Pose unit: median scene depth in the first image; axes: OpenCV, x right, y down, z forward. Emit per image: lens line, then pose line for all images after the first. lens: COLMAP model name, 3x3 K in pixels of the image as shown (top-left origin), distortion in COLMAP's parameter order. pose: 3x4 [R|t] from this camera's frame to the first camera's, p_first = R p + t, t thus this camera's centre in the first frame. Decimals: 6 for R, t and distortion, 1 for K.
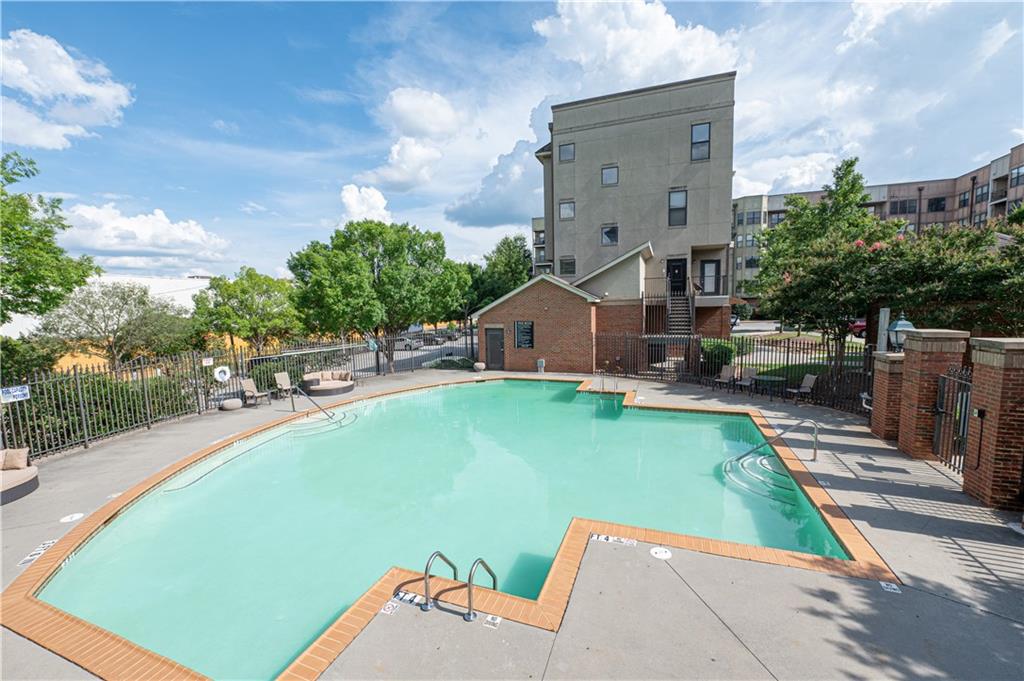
lens RADIAL K [[399.3, 0, 514.3], [0, 399.3, 340.9], [0, 0, 1]] dist [0.000039, 0.000067]
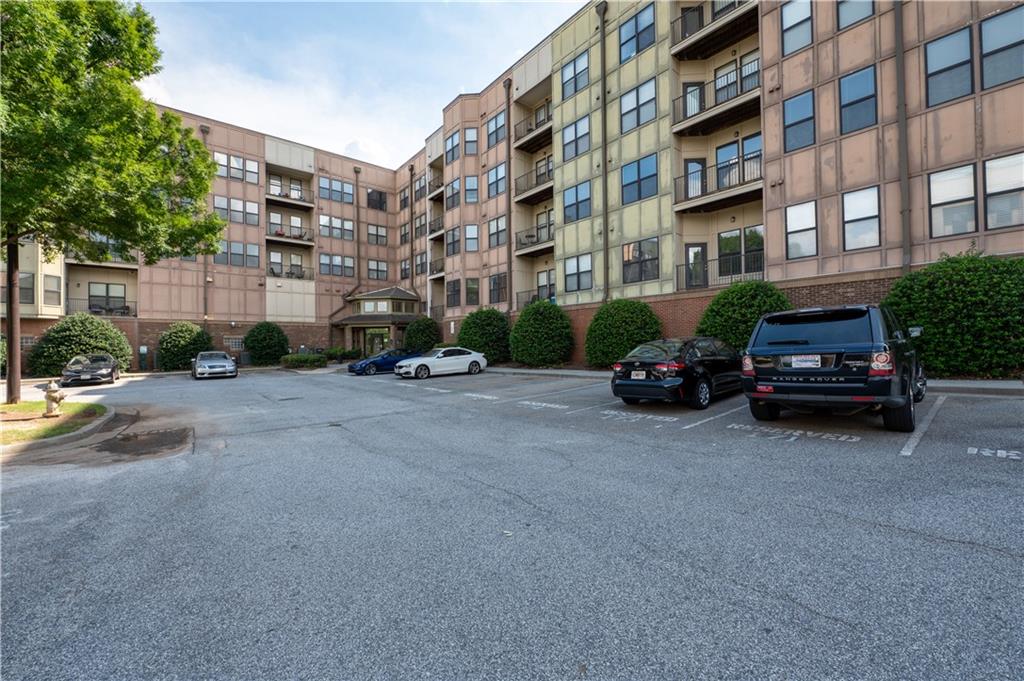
lens RADIAL K [[399.3, 0, 513.3], [0, 399.3, 342.2], [0, 0, 1]] dist [0.000039, 0.000067]
pose [[0.457434, 0.018246, 0.889057, 0.558326], [0.104856, 0.991708, -0.074303, -0.024150], [-0.883040, 0.127212, 0.451727, 0.513662]]
